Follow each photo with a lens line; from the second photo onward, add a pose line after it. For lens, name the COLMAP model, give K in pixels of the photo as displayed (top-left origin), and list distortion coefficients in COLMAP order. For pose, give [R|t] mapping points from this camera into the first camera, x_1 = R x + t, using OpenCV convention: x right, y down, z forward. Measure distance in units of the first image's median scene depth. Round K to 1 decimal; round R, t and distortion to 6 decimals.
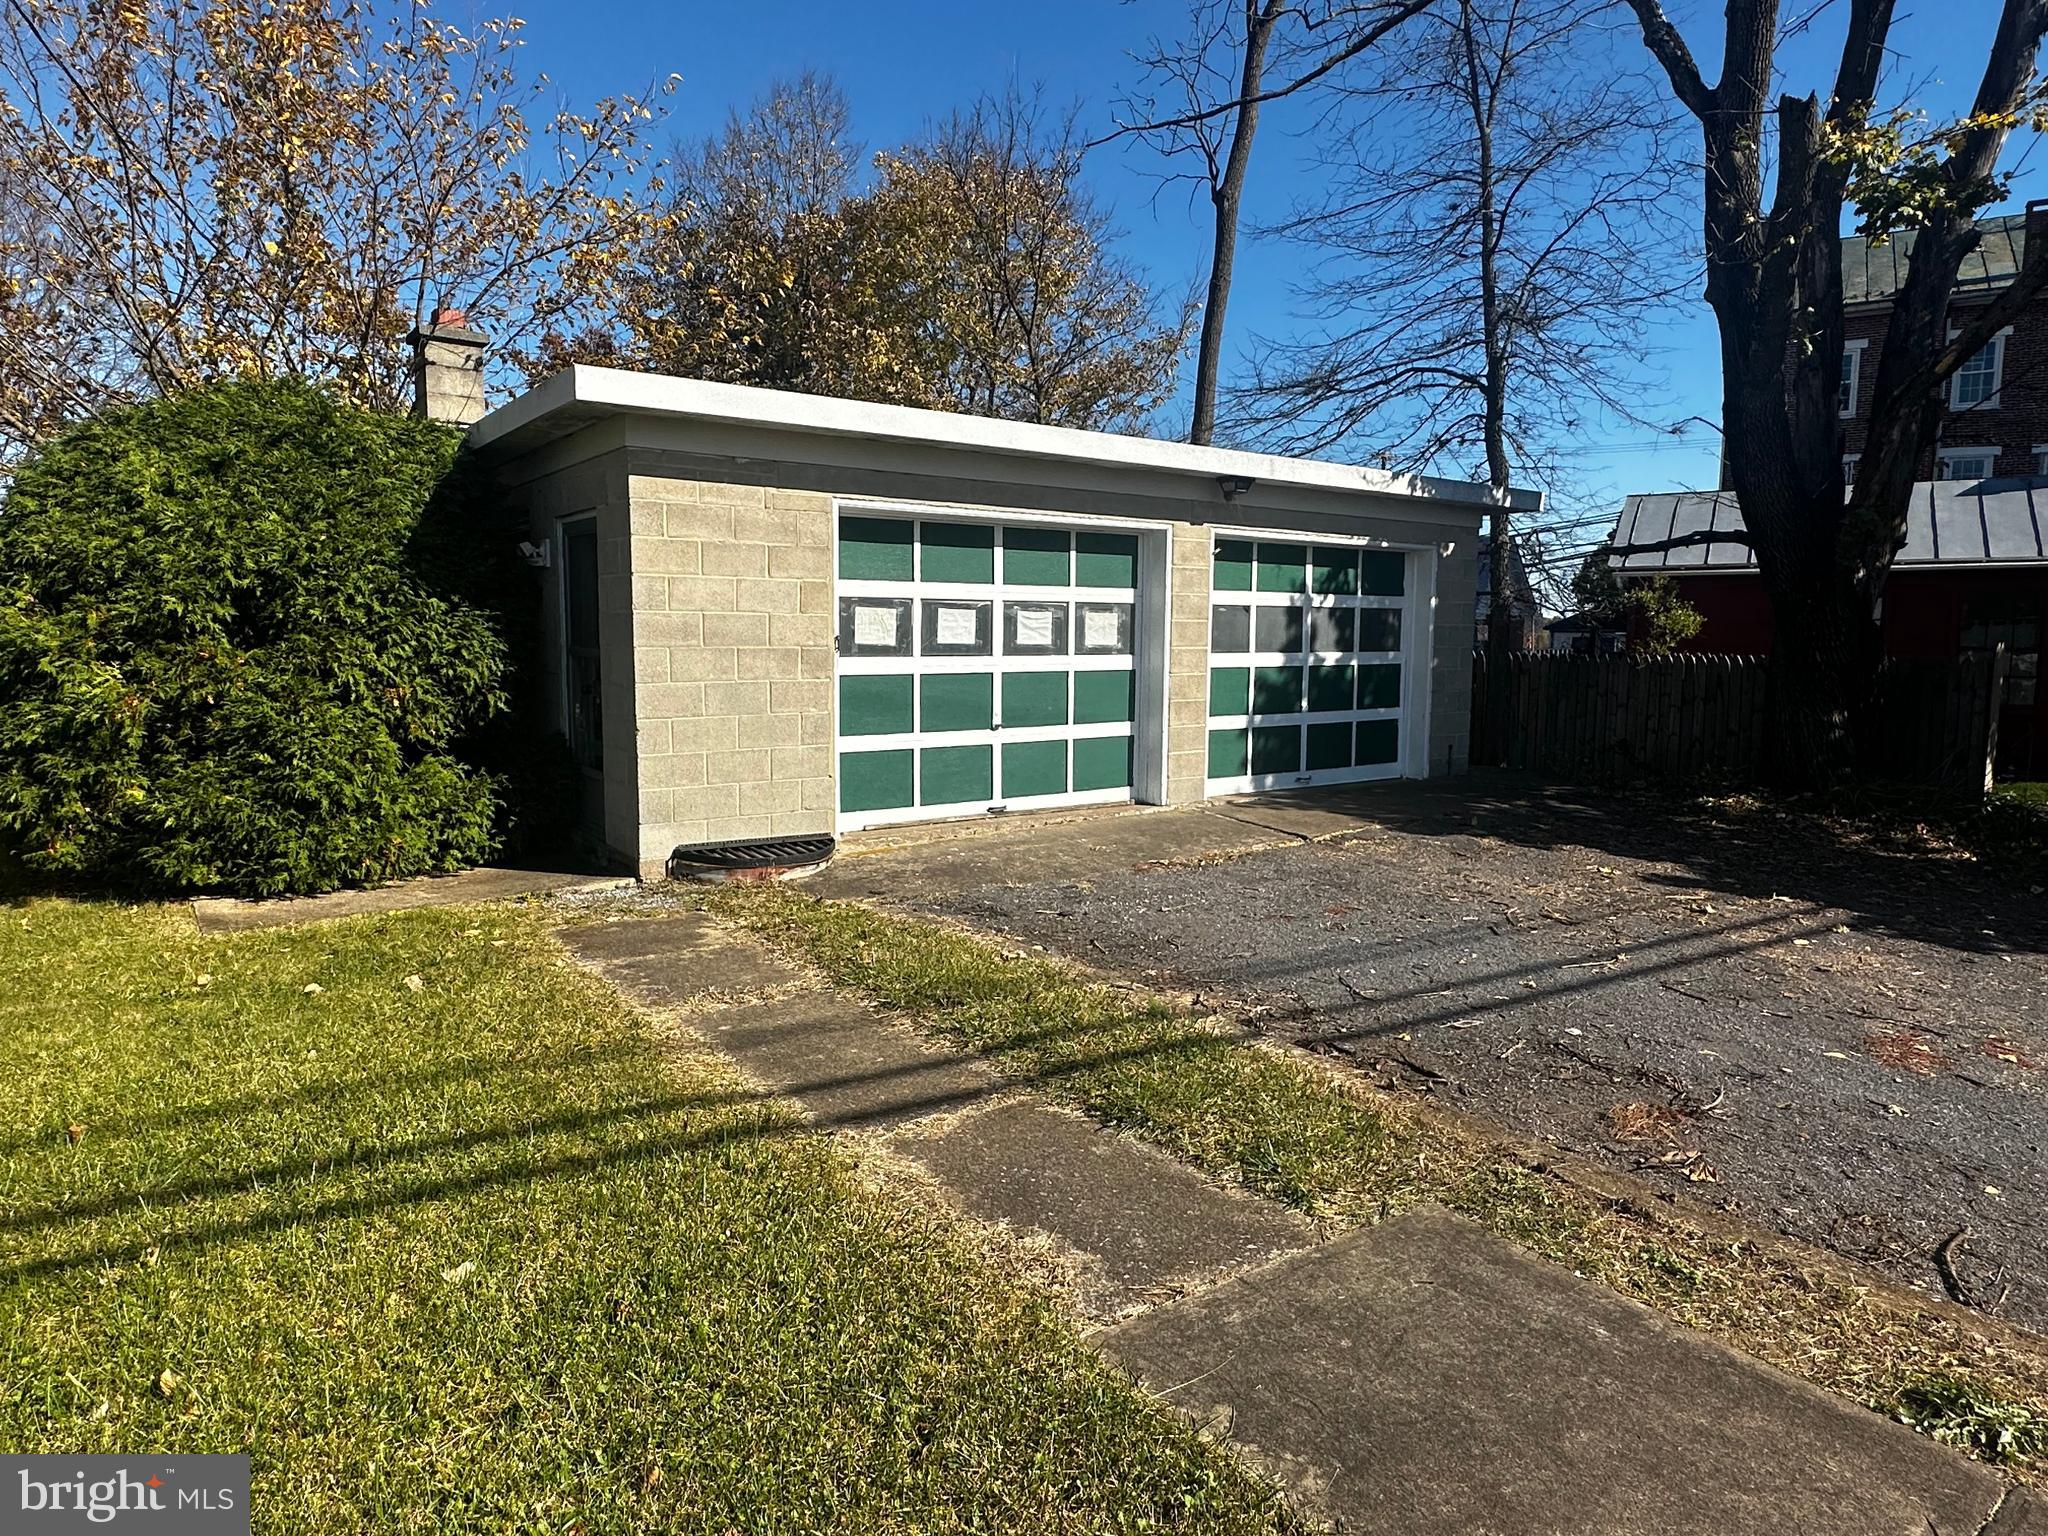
lens RADIAL K [[1202.3, 0, 1025.6], [0, 1202.3, 773.6], [0, 0, 1]] dist [-0.001126, 0.000169]
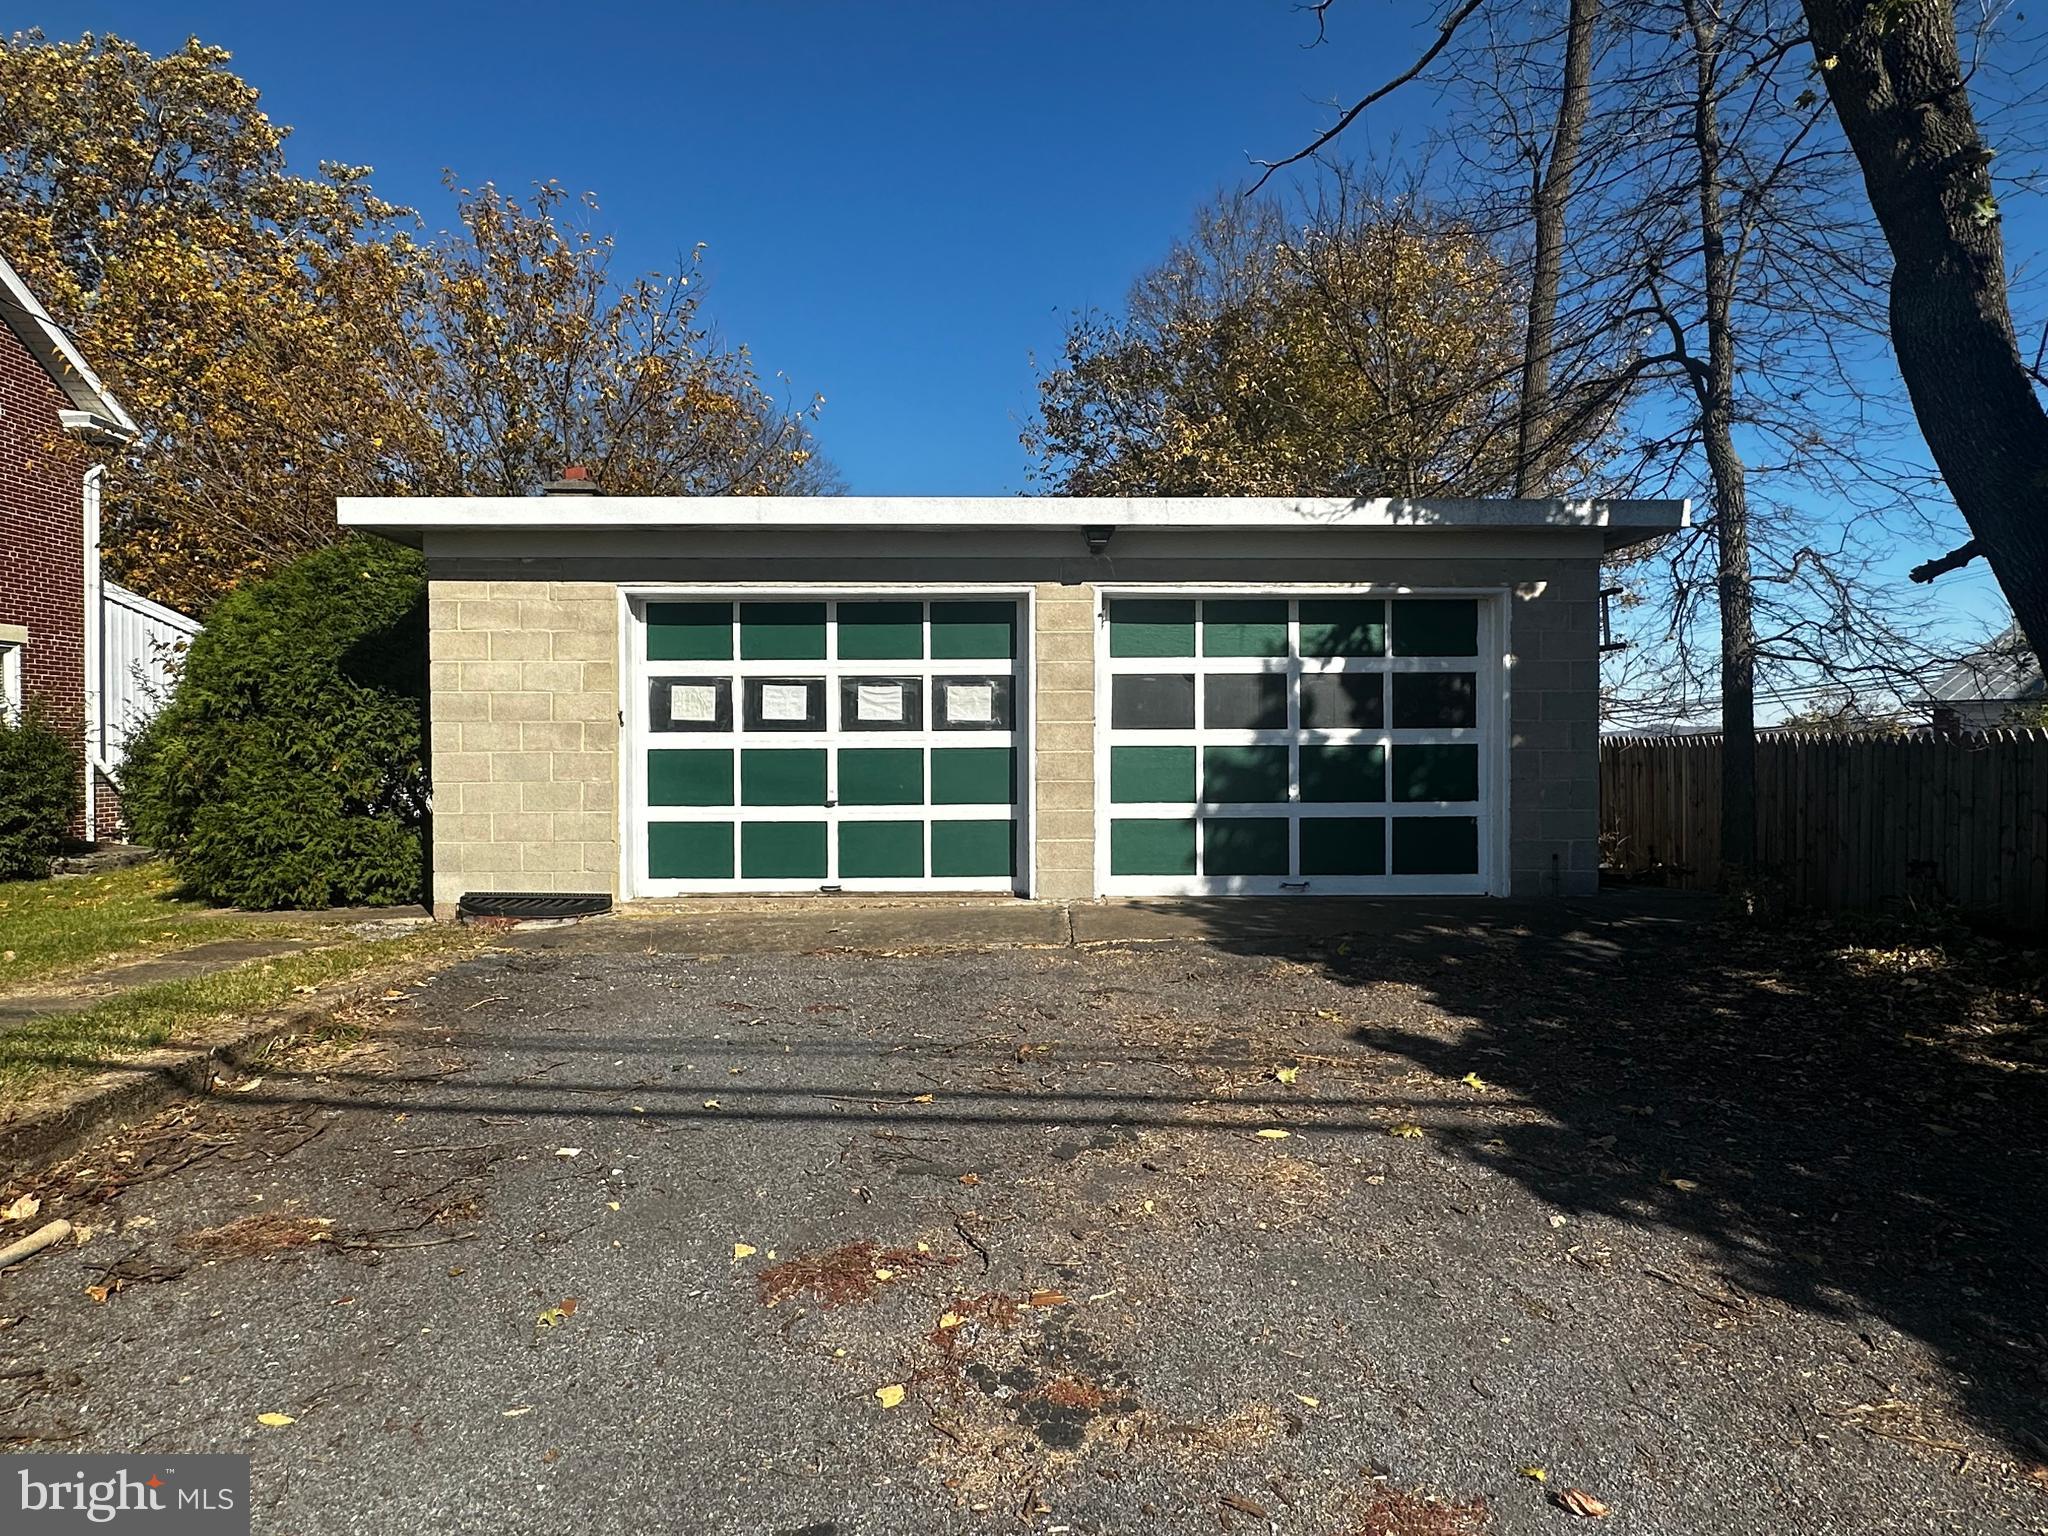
lens RADIAL K [[1202.3, 0, 1025.6], [0, 1202.3, 773.6], [0, 0, 1]] dist [-0.001126, 0.000169]
pose [[0.821653, 0.001214, -0.569987, 0.622503], [-0.057855, 0.995011, -0.081282, 0.006812], [0.567044, 0.099762, 0.817623, 0.266834]]
